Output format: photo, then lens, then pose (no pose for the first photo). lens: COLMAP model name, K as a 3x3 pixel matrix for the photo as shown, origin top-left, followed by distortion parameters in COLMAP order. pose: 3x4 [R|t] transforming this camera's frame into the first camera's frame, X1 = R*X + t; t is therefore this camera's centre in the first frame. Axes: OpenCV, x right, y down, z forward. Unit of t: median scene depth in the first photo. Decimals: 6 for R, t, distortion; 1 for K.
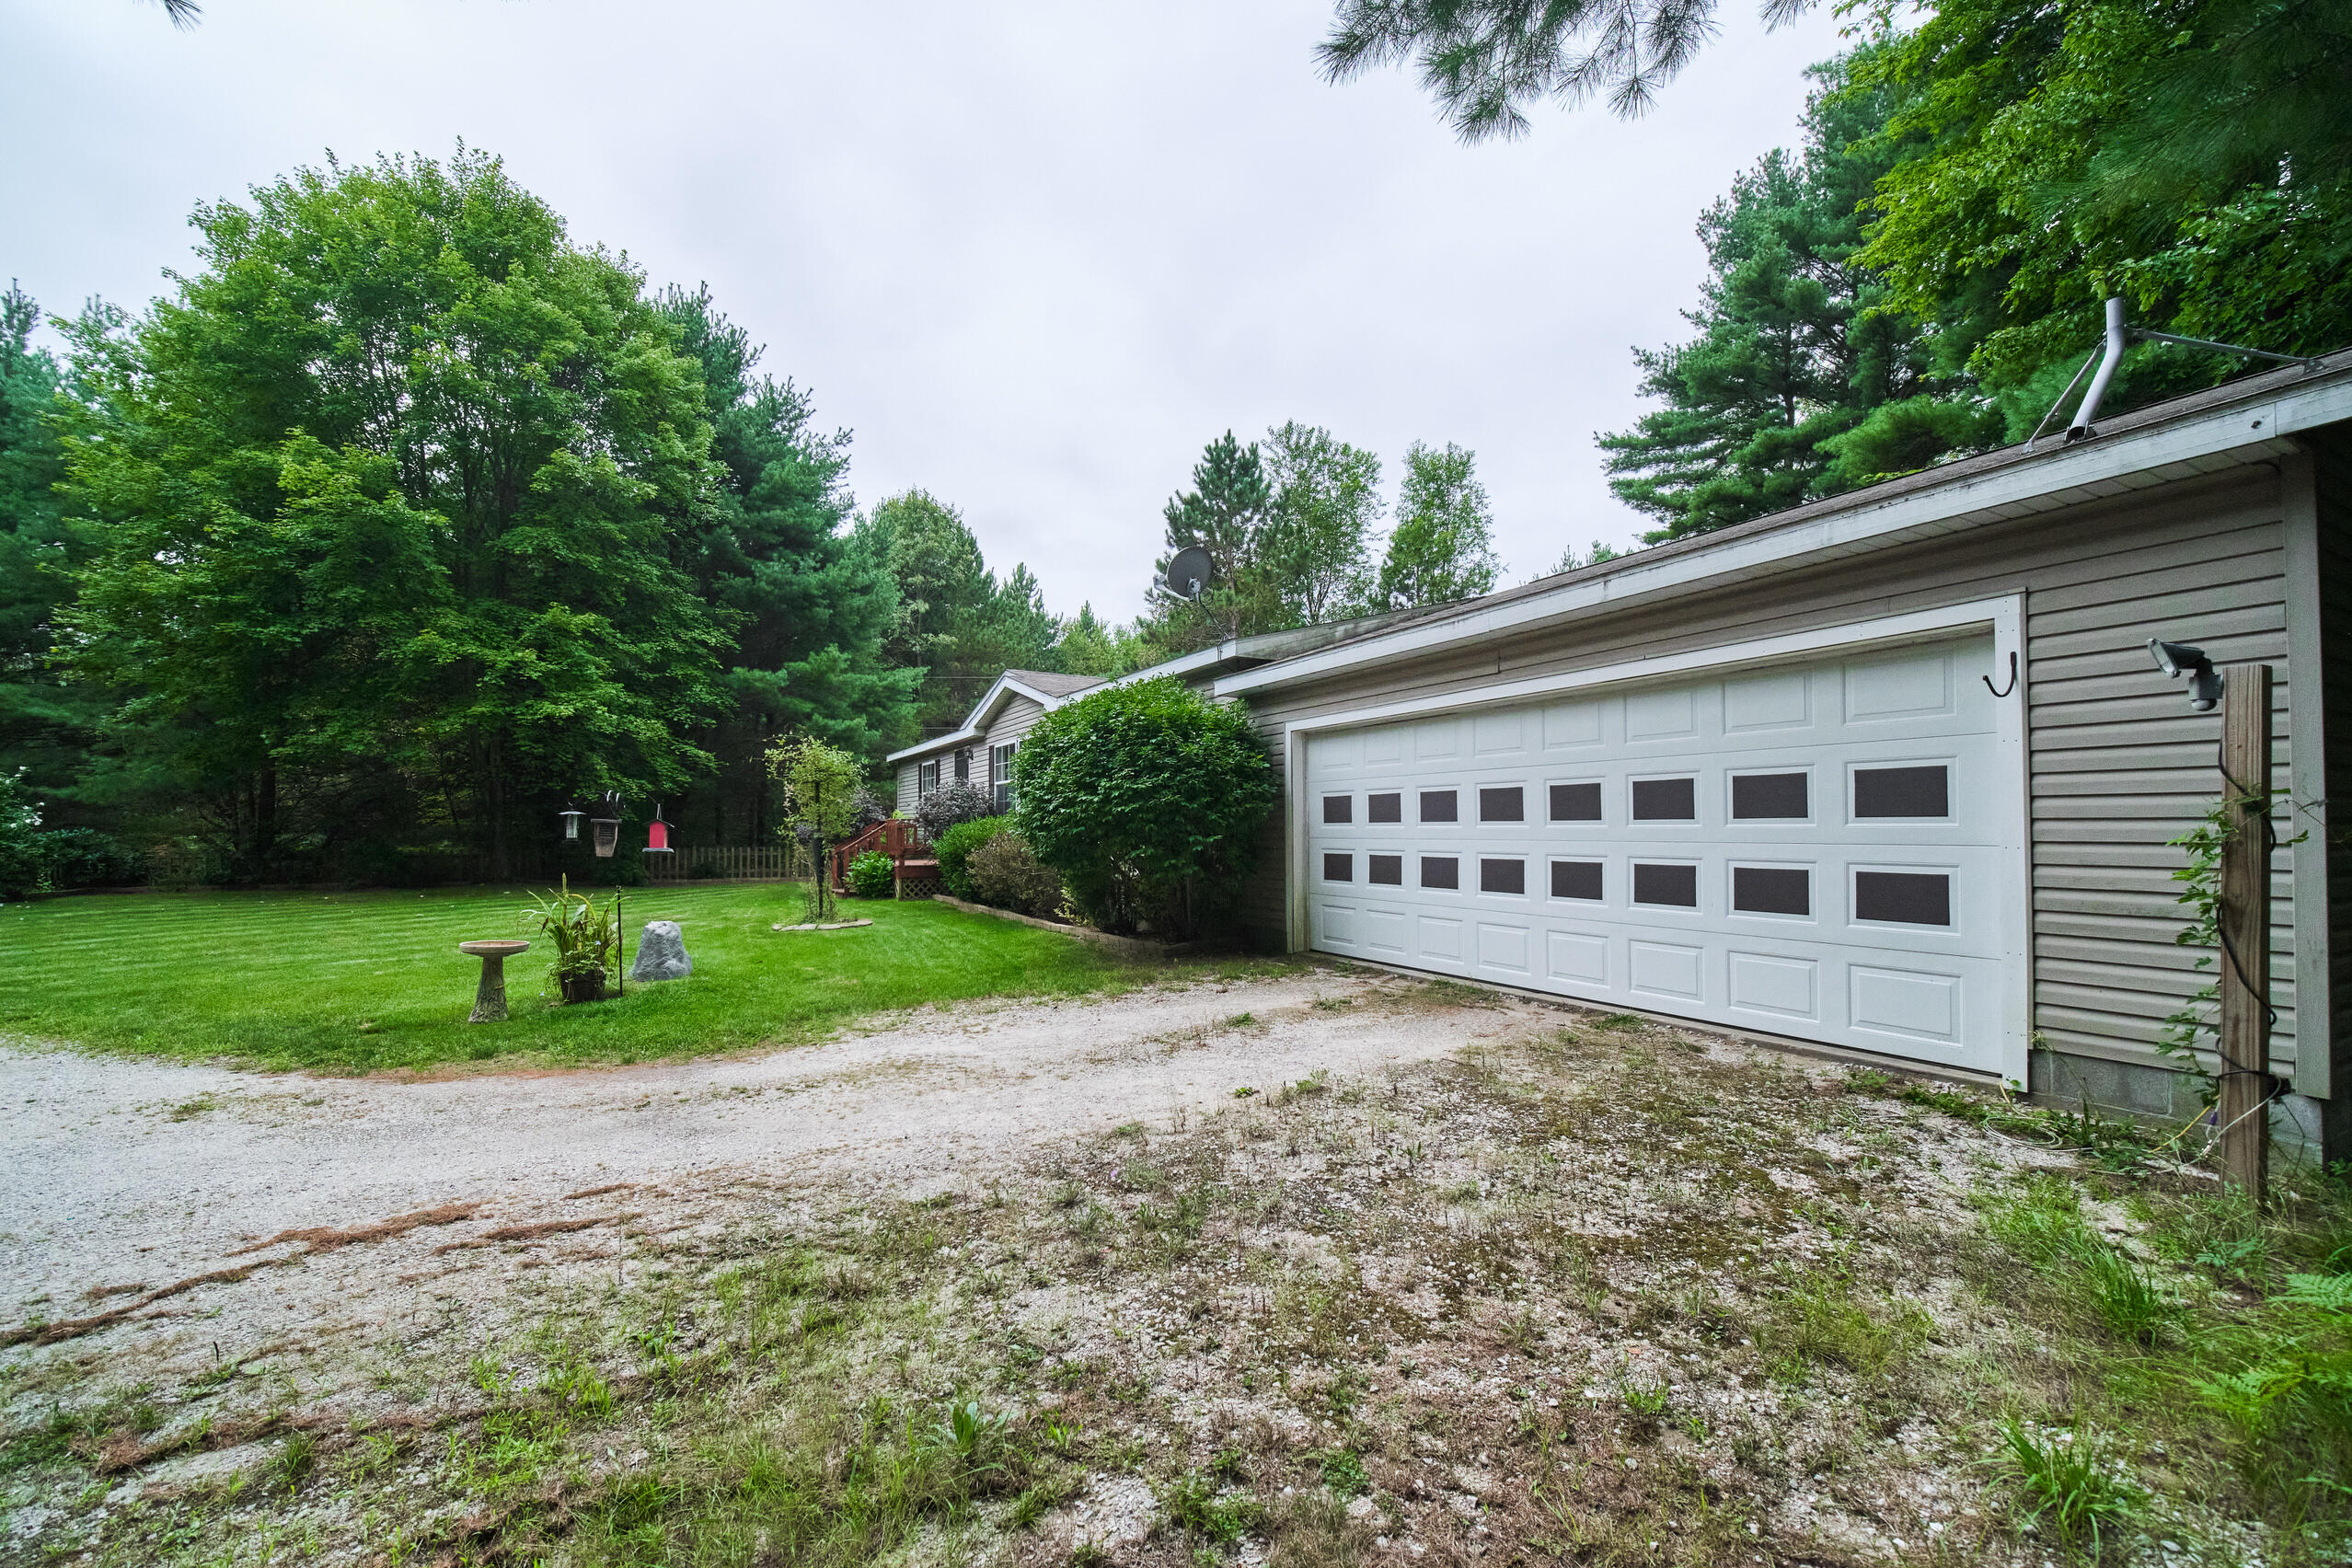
lens RADIAL K [[975.9, 0, 1181.1], [0, 975.9, 806.2], [0, 0, 1]] dist [0.001222, -0.000032]
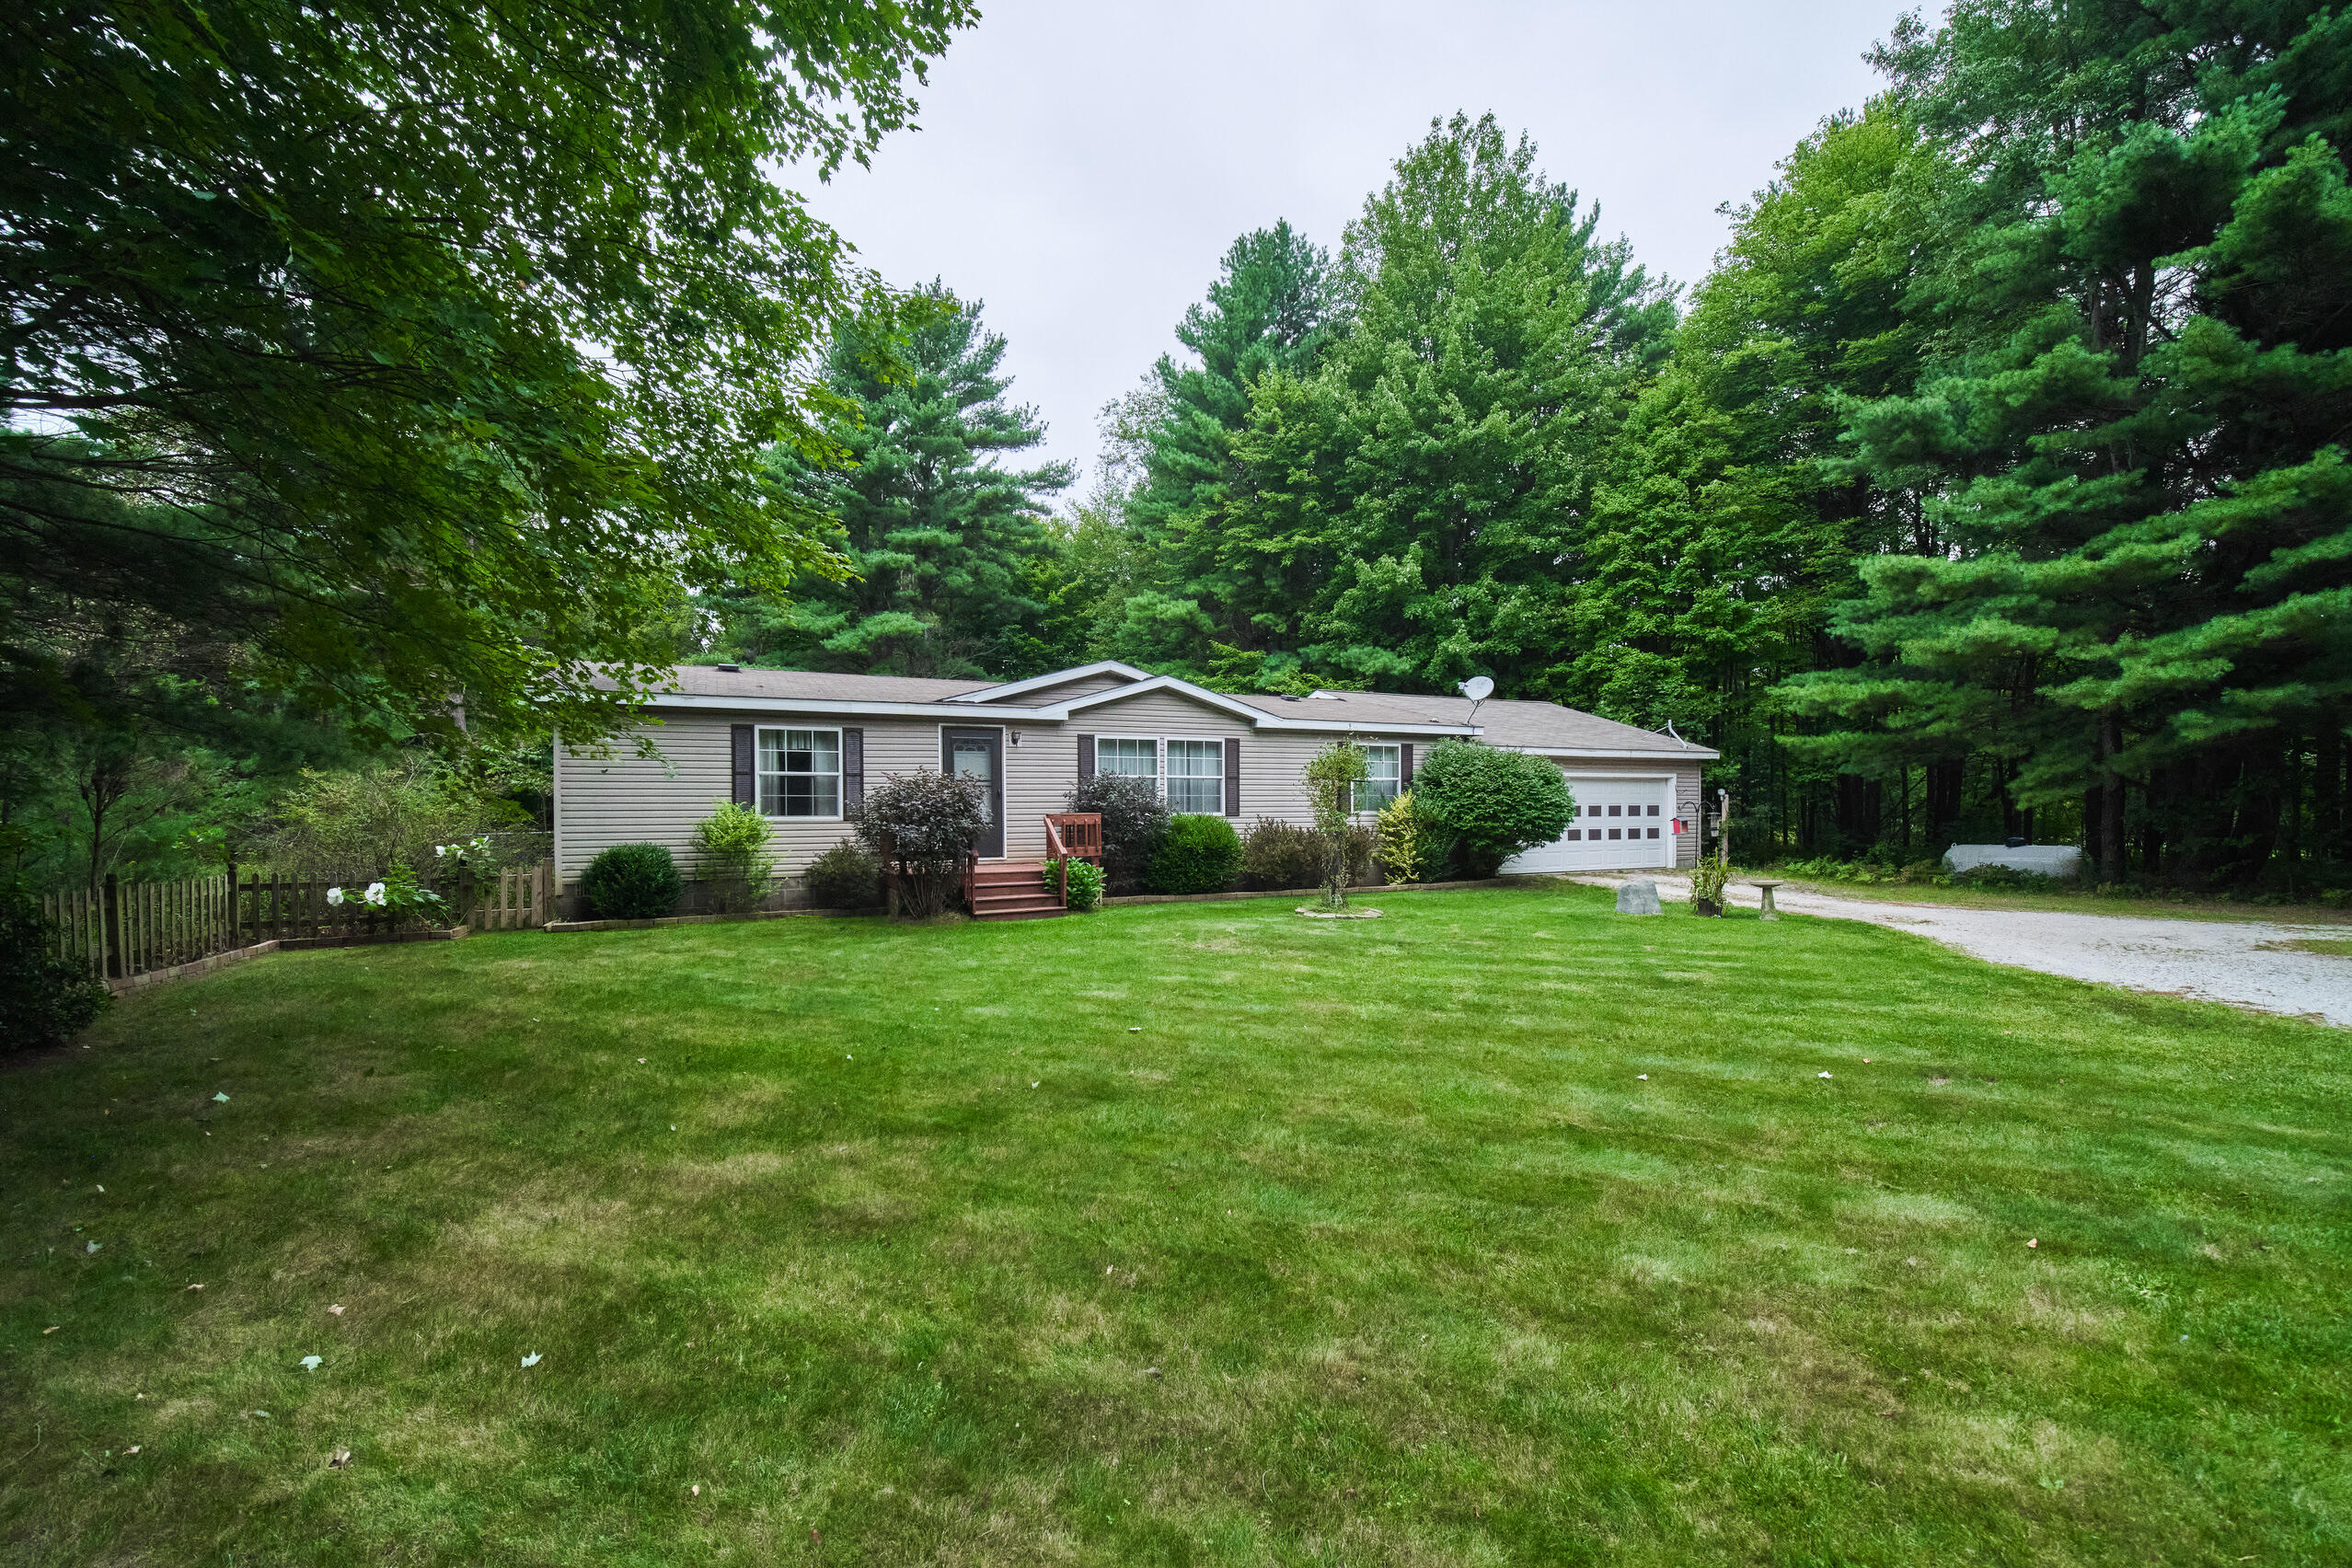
lens RADIAL K [[962.1, 0, 1181.6], [0, 962.1, 814.9], [0, 0, 1]] dist [0.000542, -0.000097]
pose [[0.032335, -0.001872, 0.999475, -2.461043], [-0.018558, 0.999825, 0.002473, 0.022736], [-0.999305, -0.018628, 0.032294, 1.957238]]
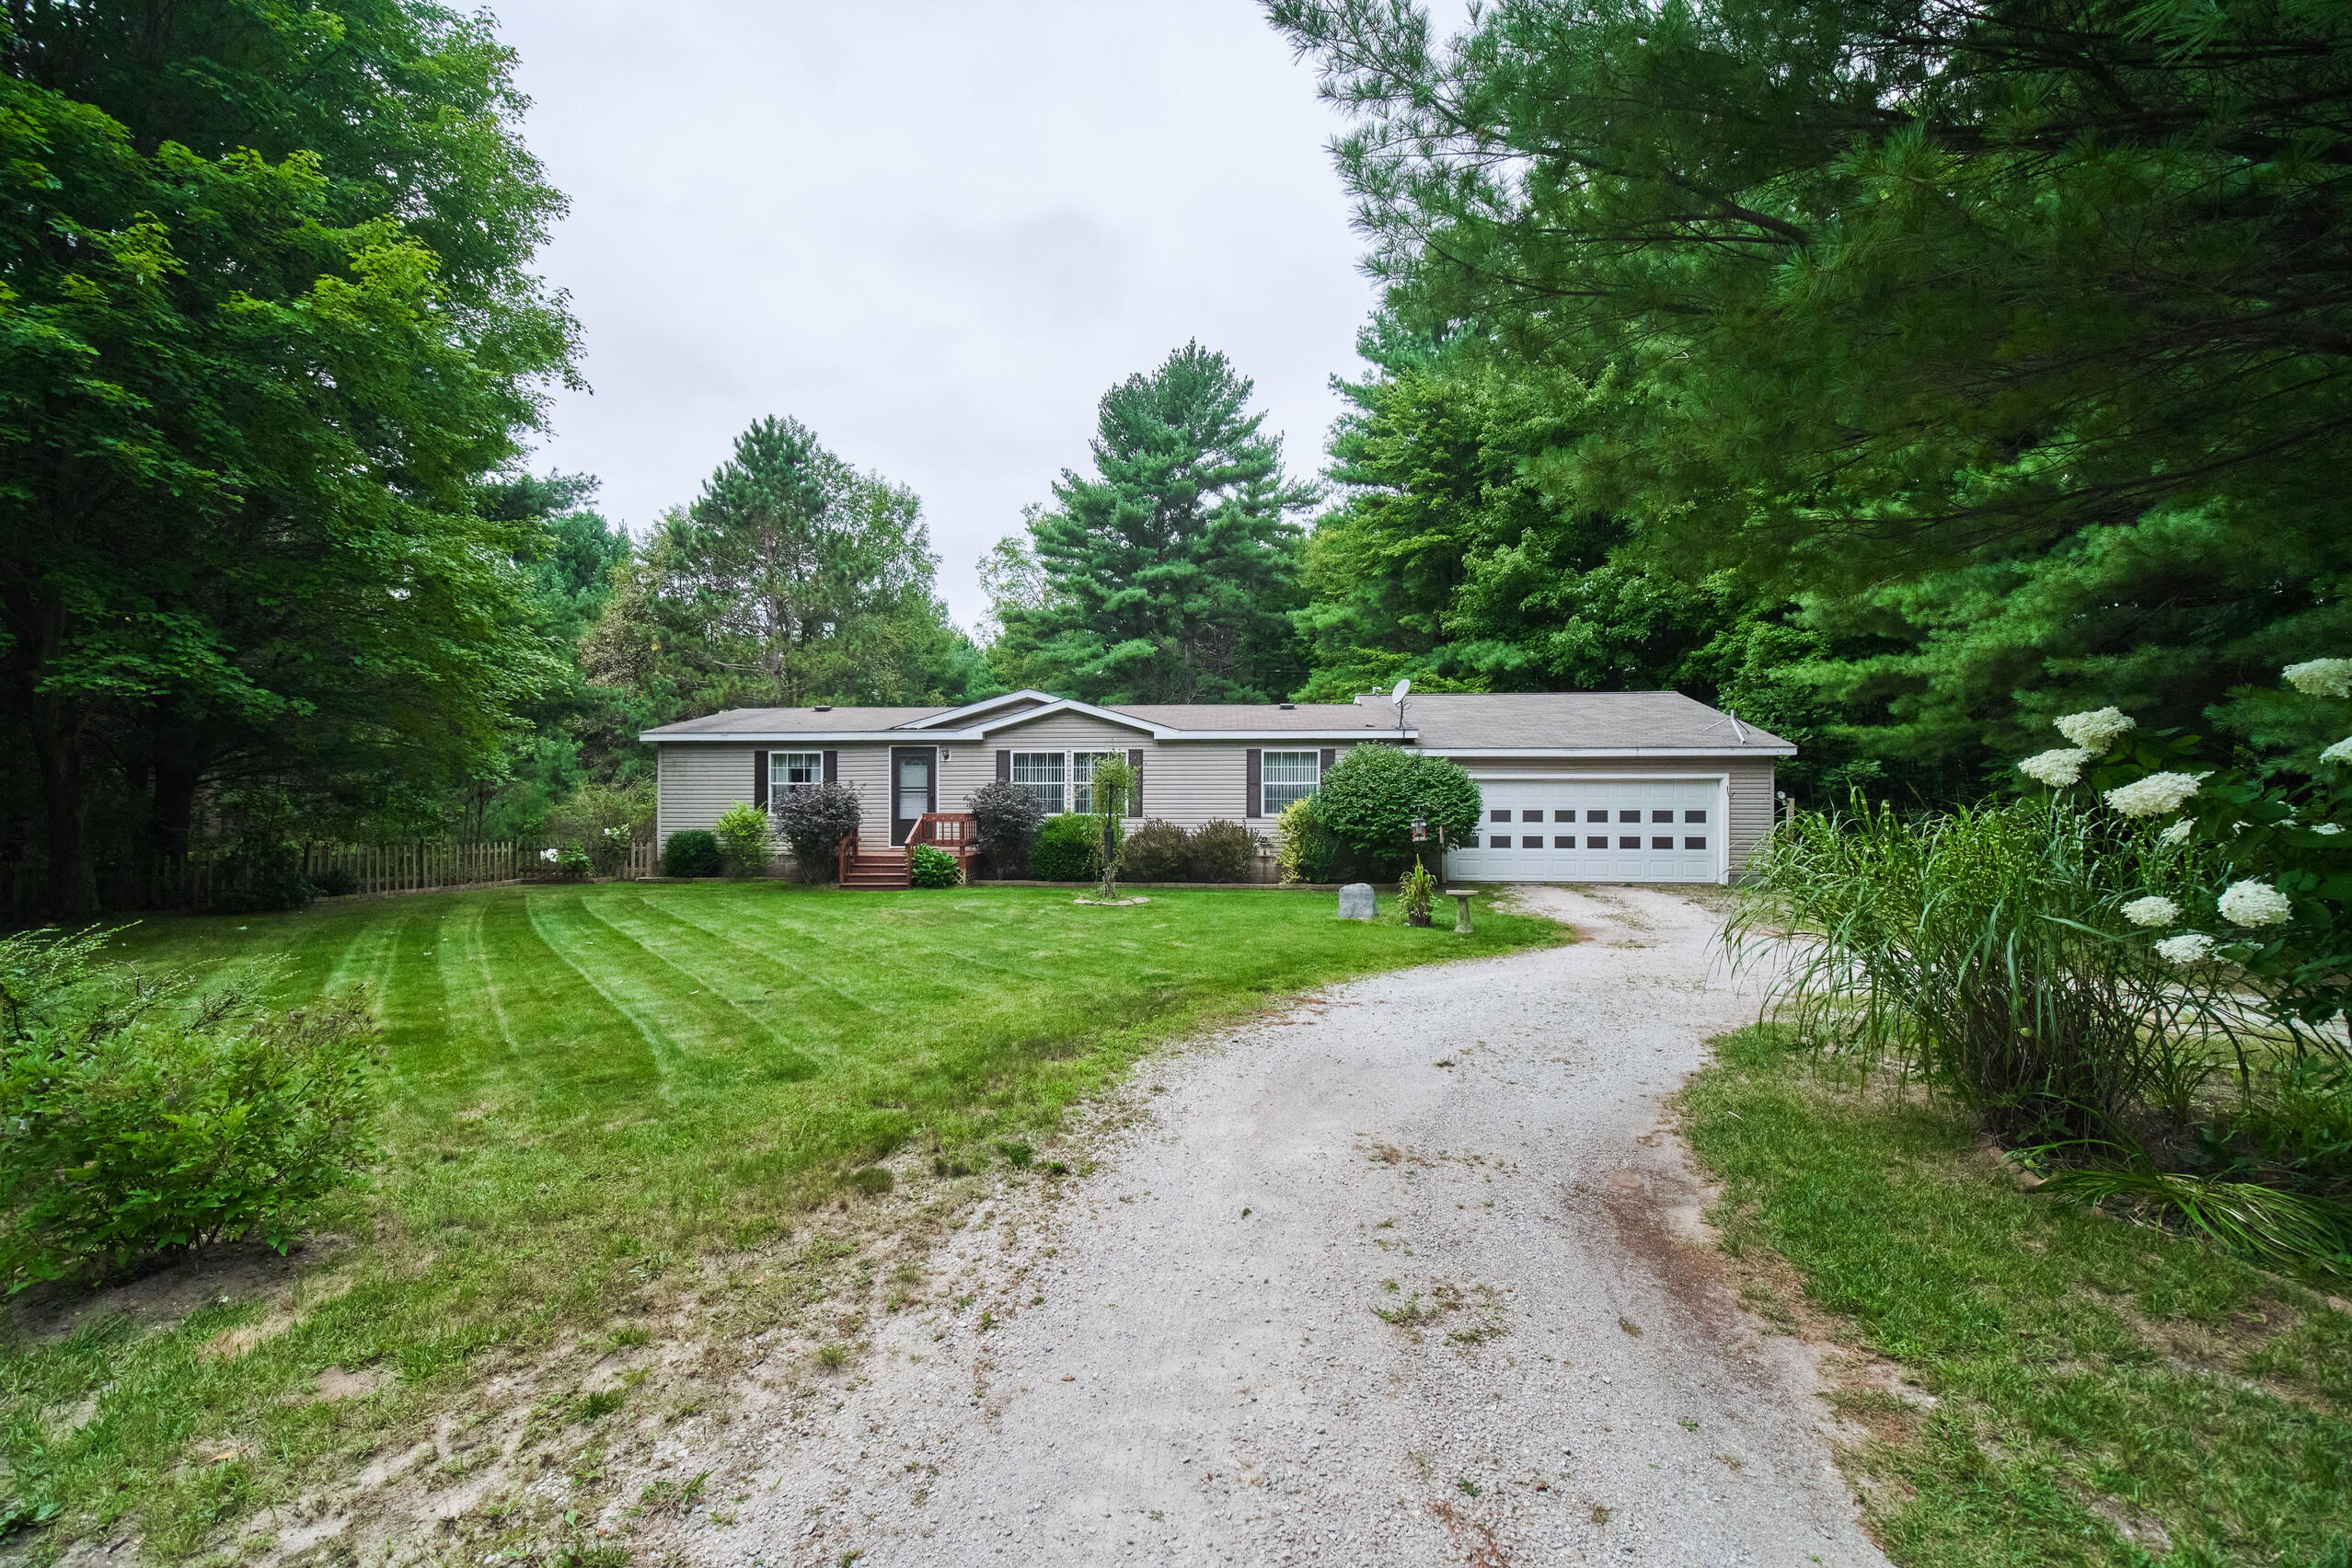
lens RADIAL K [[965.7, 0, 1188.0], [0, 965.7, 813.4], [0, 0, 1]] dist [-0.000933, 0.000369]
pose [[0.525311, 0.000408, 0.850910, -2.359917], [-0.024833, 0.999581, 0.014852, -0.021792], [-0.850548, -0.028932, 0.525101, 0.441630]]
